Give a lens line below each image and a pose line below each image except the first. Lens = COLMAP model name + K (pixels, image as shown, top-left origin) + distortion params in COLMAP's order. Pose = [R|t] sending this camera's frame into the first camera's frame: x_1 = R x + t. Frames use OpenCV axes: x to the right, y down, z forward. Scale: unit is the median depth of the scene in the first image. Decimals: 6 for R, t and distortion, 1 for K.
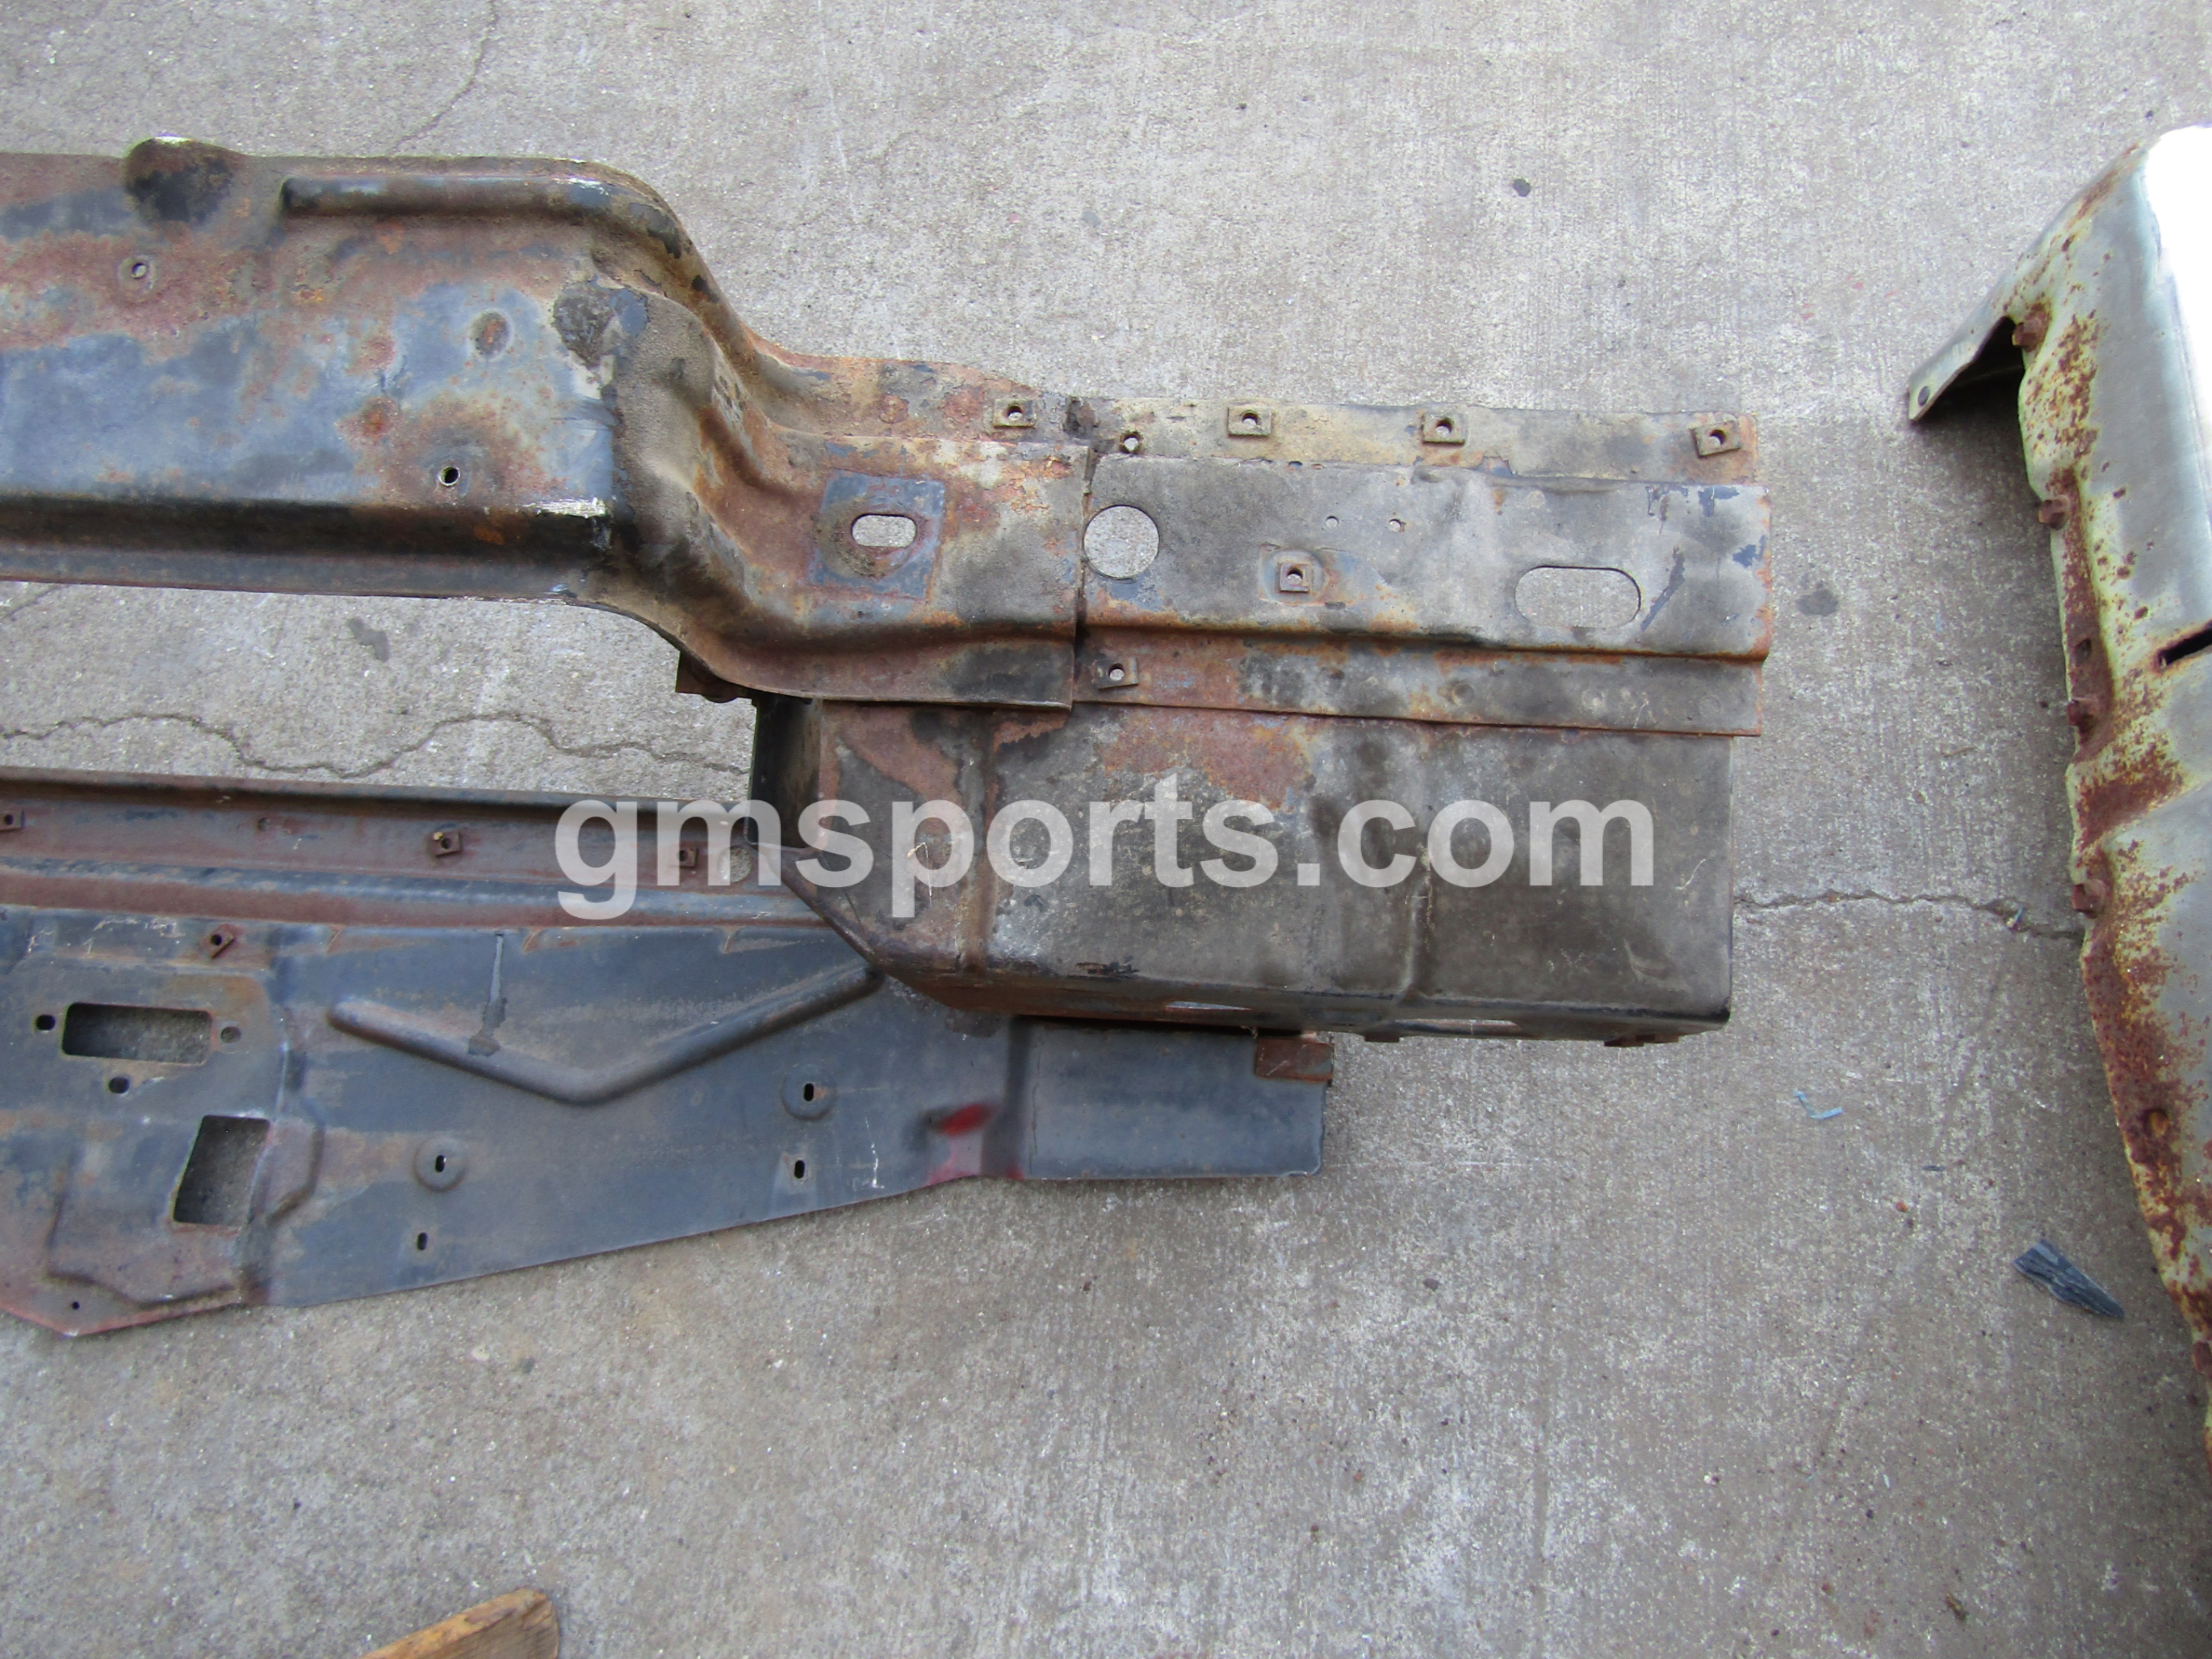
lens RADIAL K [[1587.9, 0, 1085.4], [0, 1587.9, 815.7], [0, 0, 1]] dist [-0.008680, 0.000636]
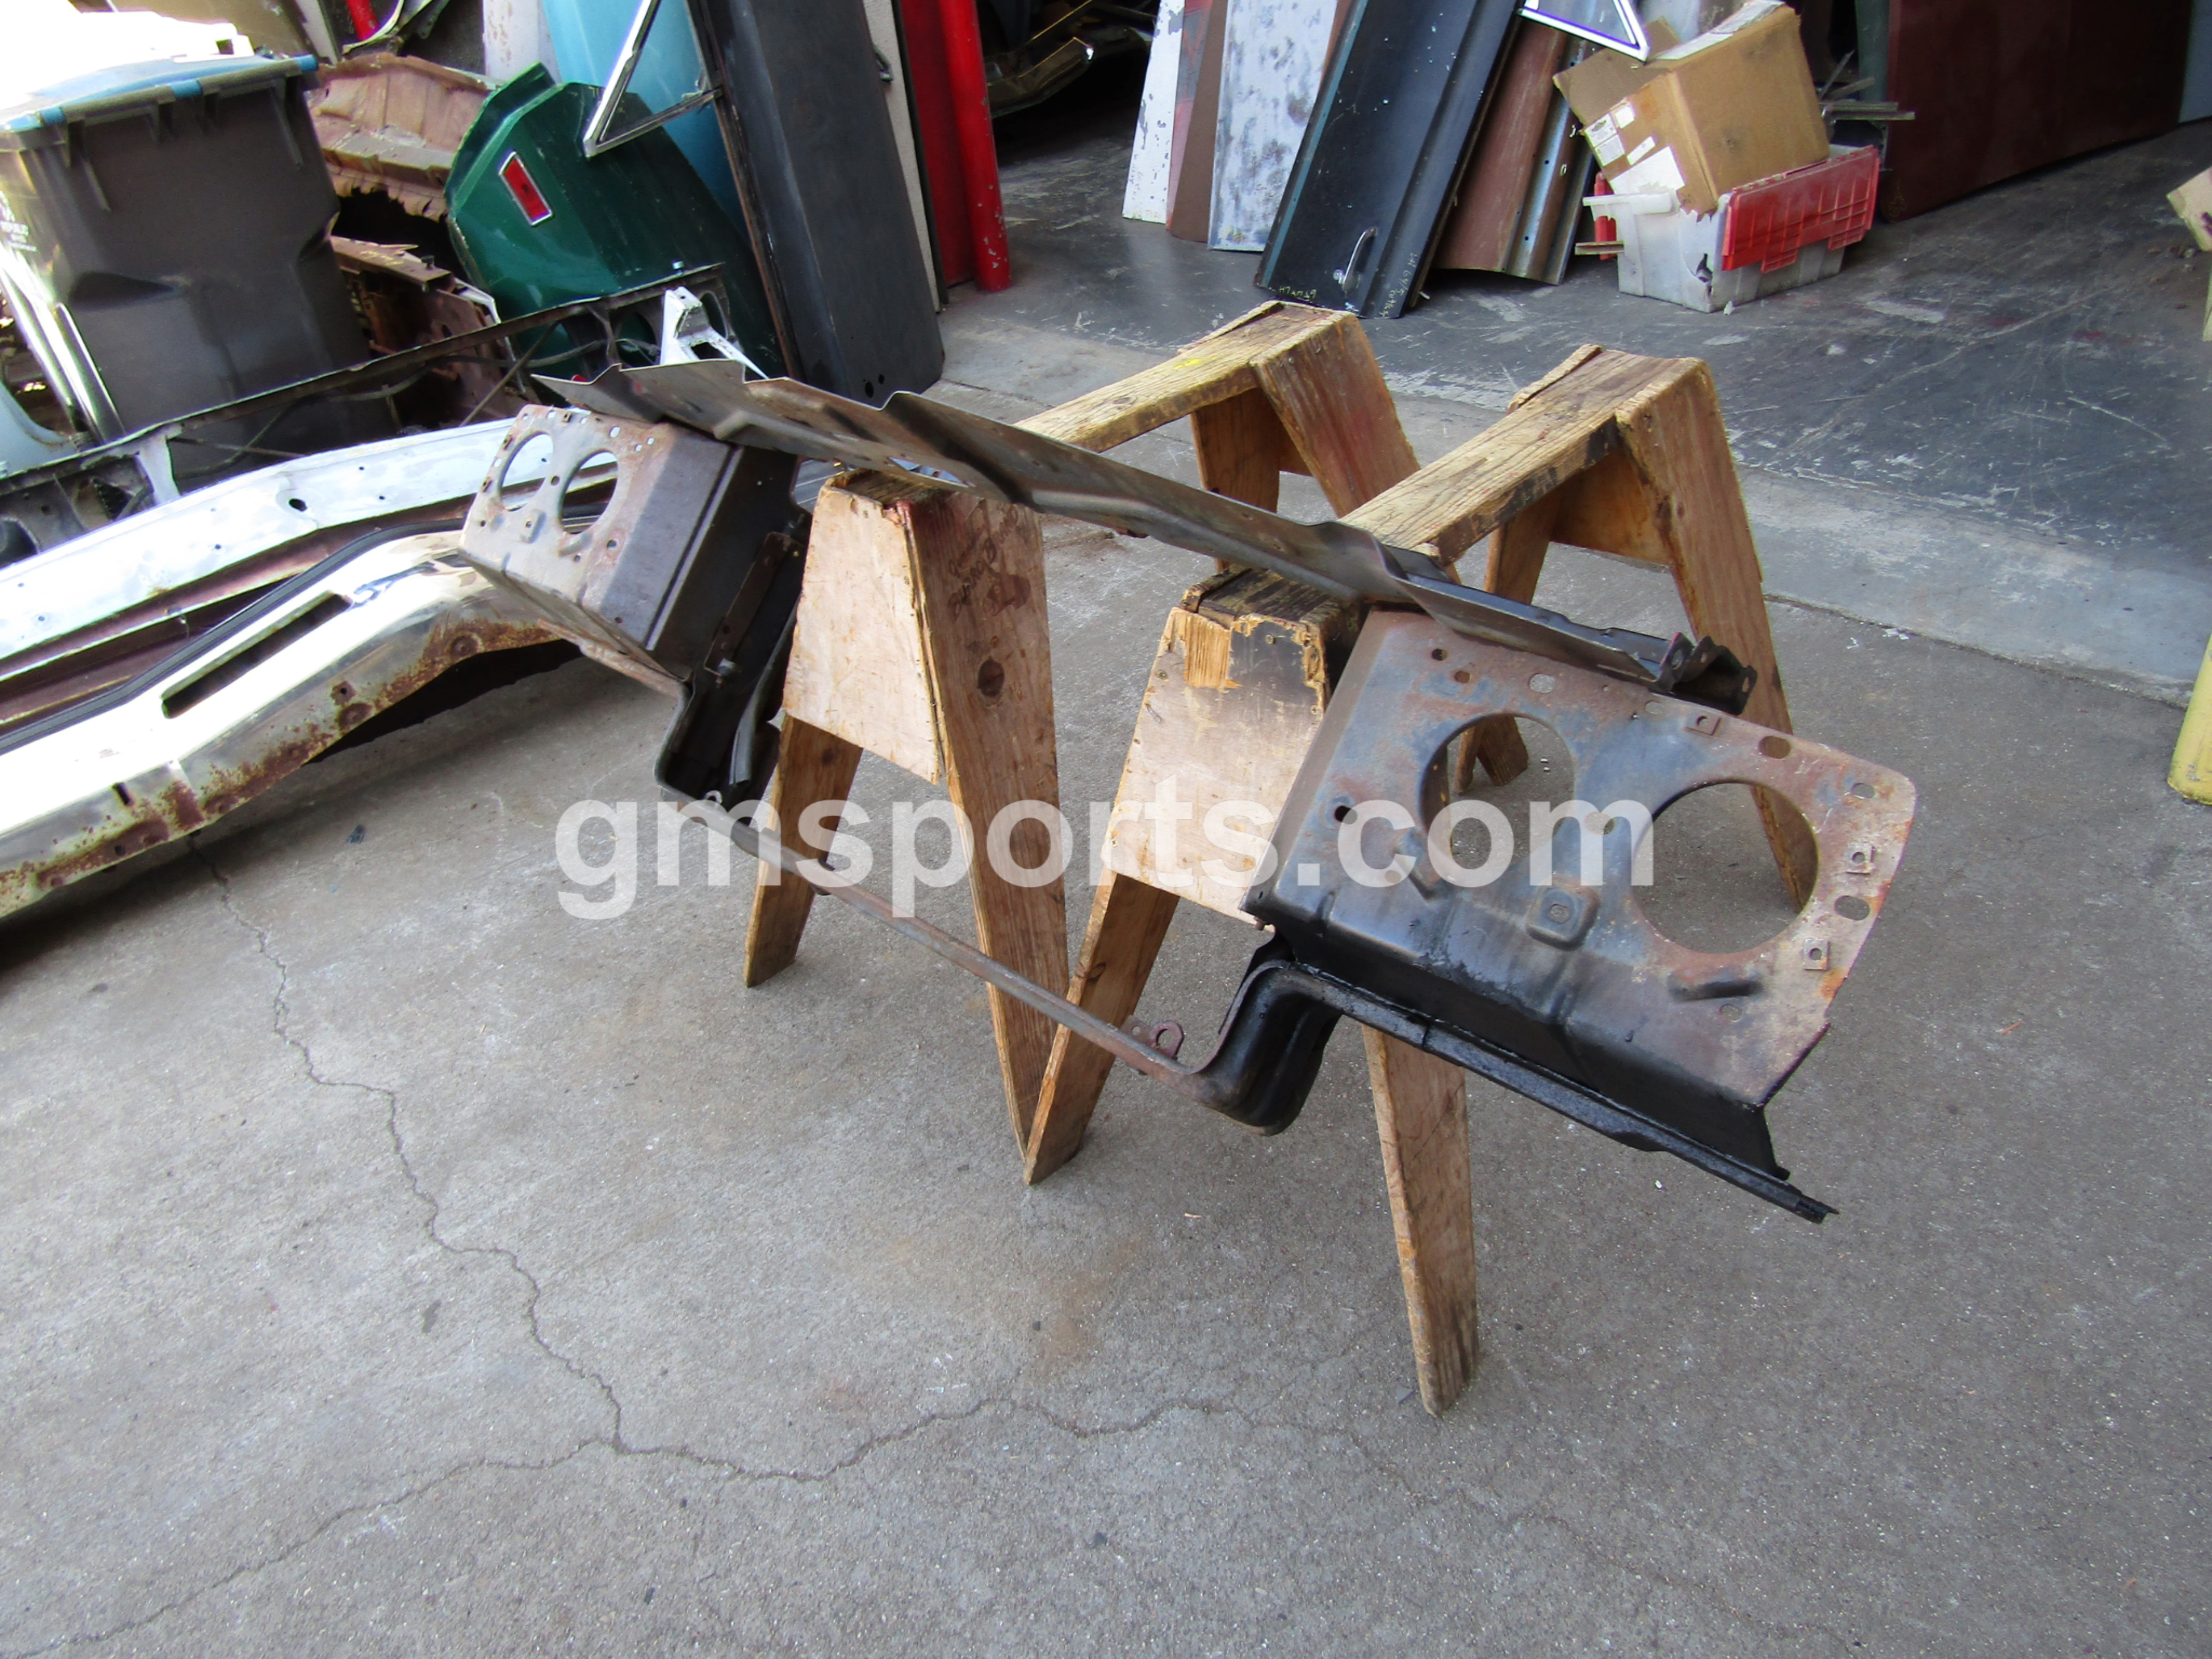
lens RADIAL K [[1587.9, 0, 1115.0], [0, 1587.9, 842.1], [0, 0, 1]] dist [-0.008680, 0.000636]
pose [[-0.741234, -0.265079, 0.616689, -2.208524], [0.660823, -0.126900, 0.739736, -0.941467], [-0.117831, 0.955840, 0.269233, 0.049952]]
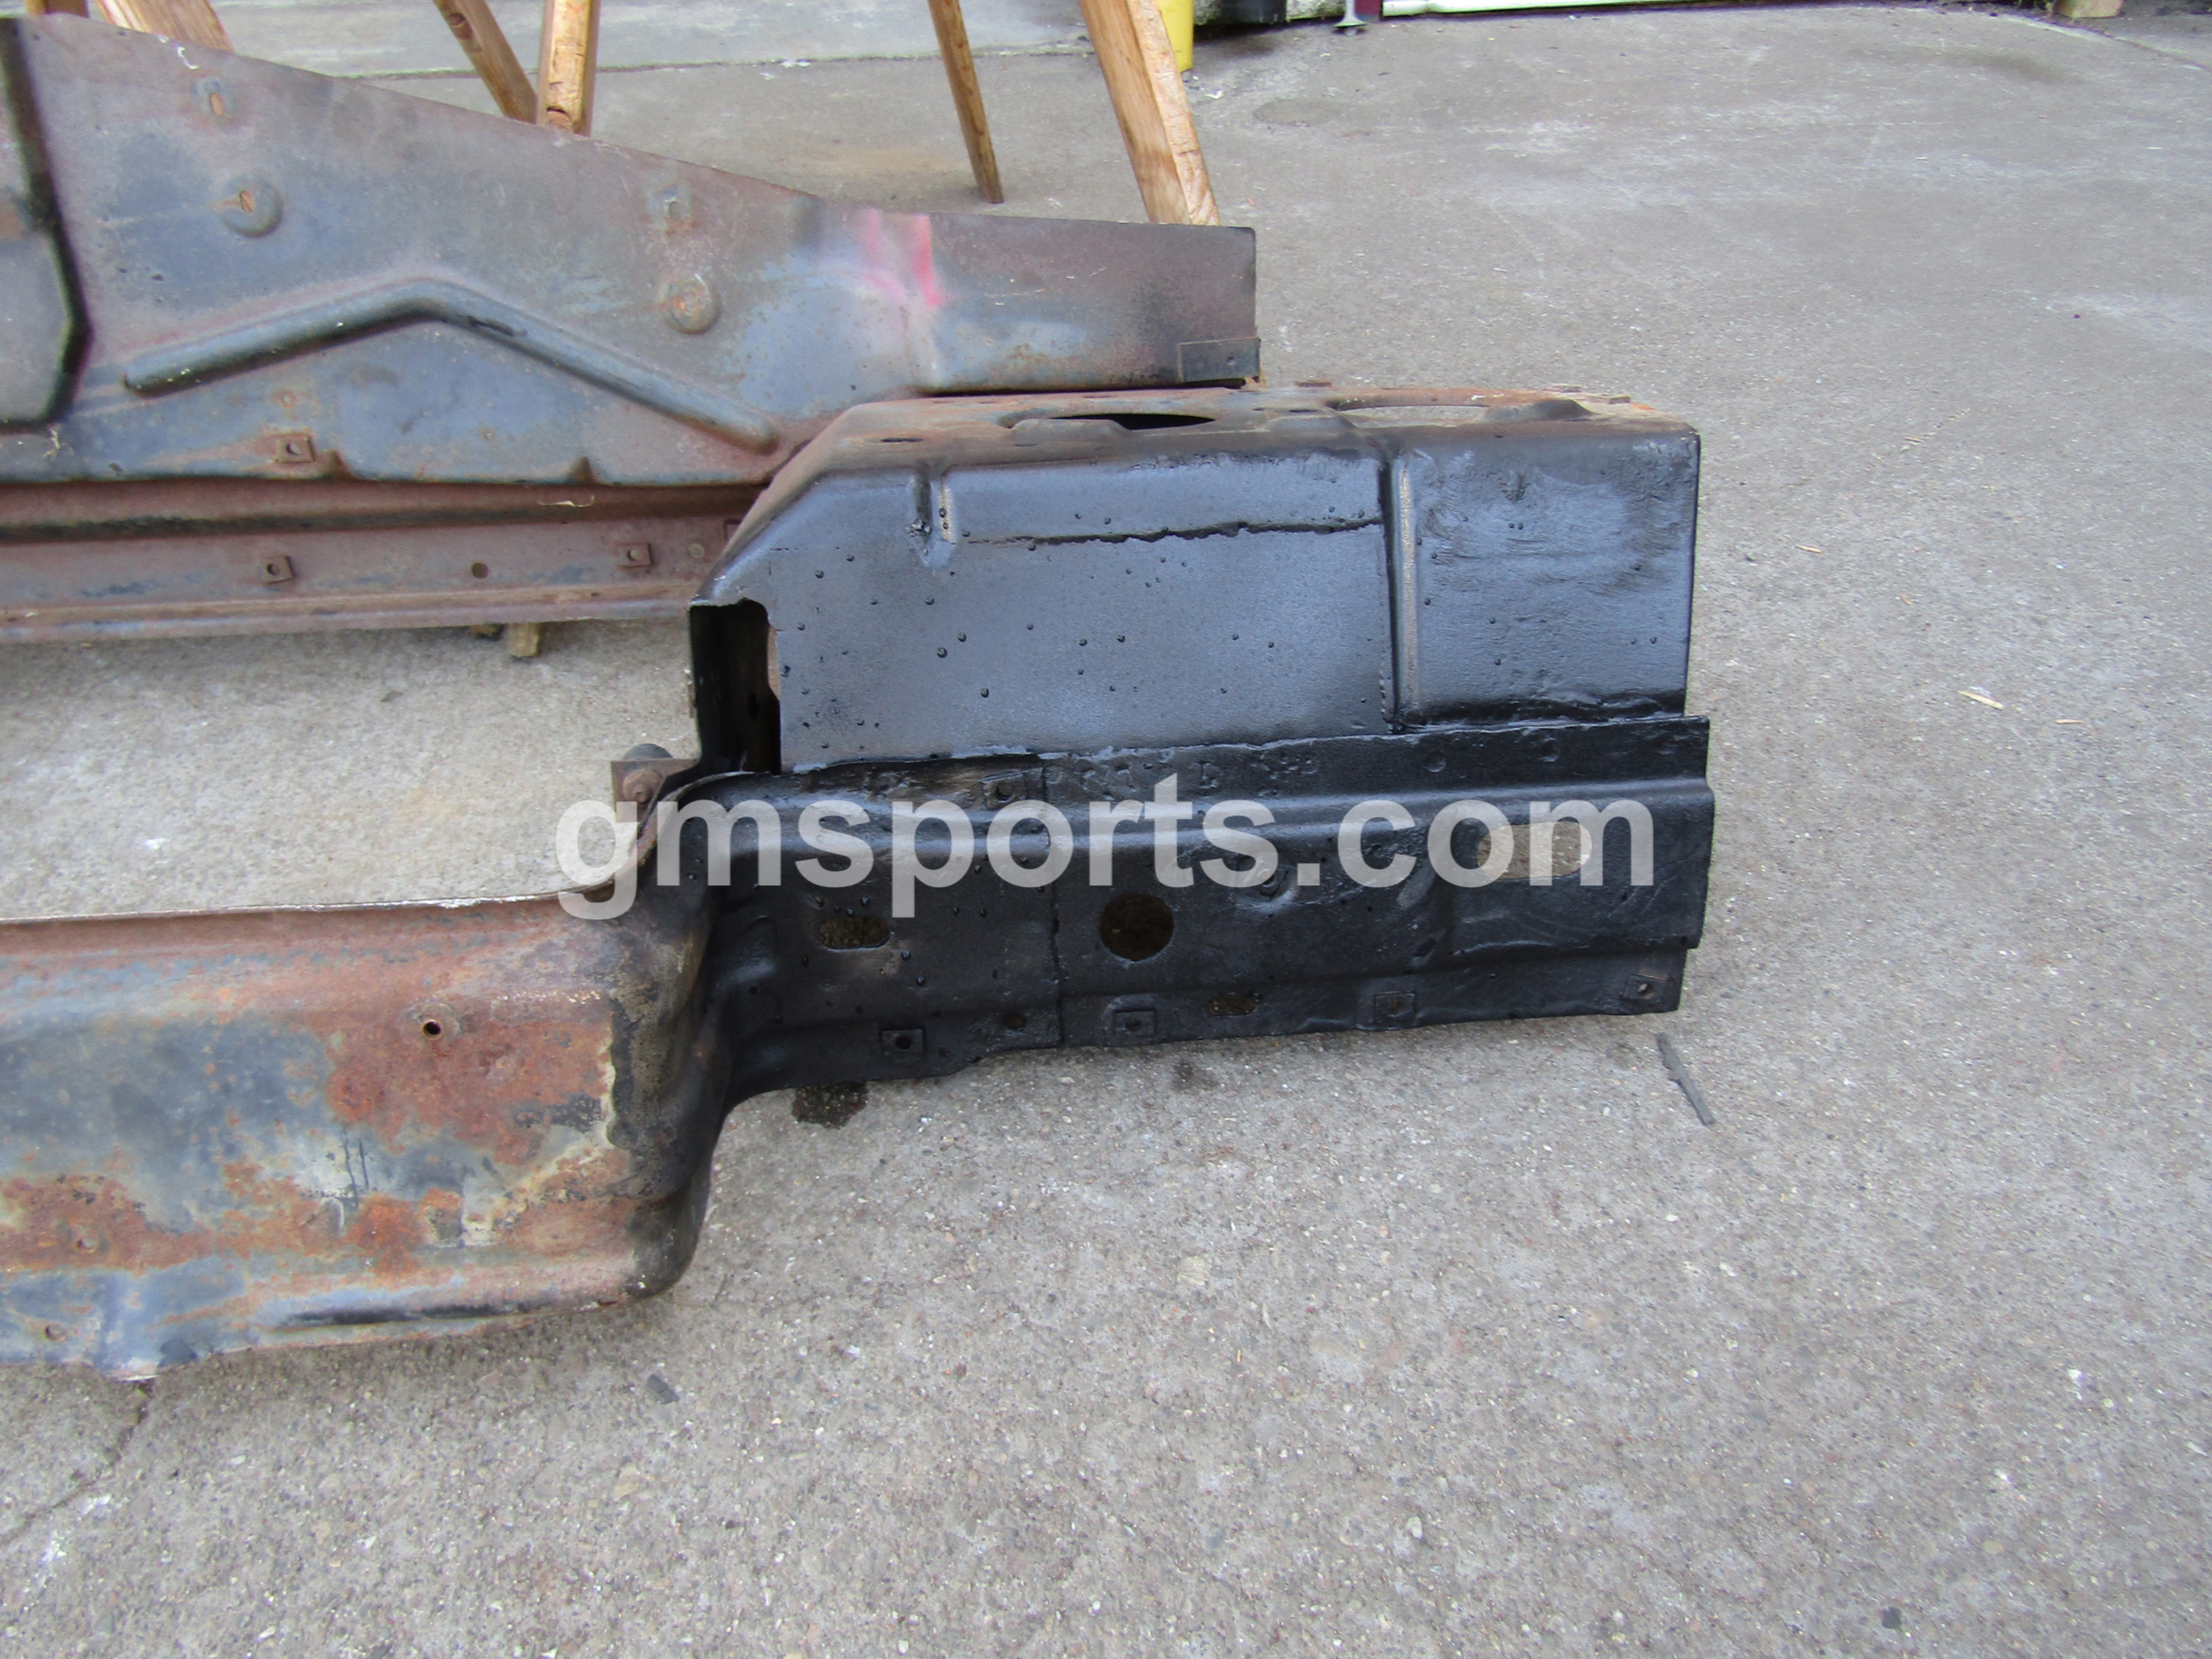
lens RADIAL K [[1587.9, 0, 1119.0], [0, 1587.9, 813.7], [0, 0, 1]] dist [-0.008680, 0.000636]
pose [[-0.967318, 0.189214, -0.168803, -1.193118], [-0.211666, -0.235982, 0.948425, -0.781688], [0.139621, 0.953158, 0.268320, 0.880755]]
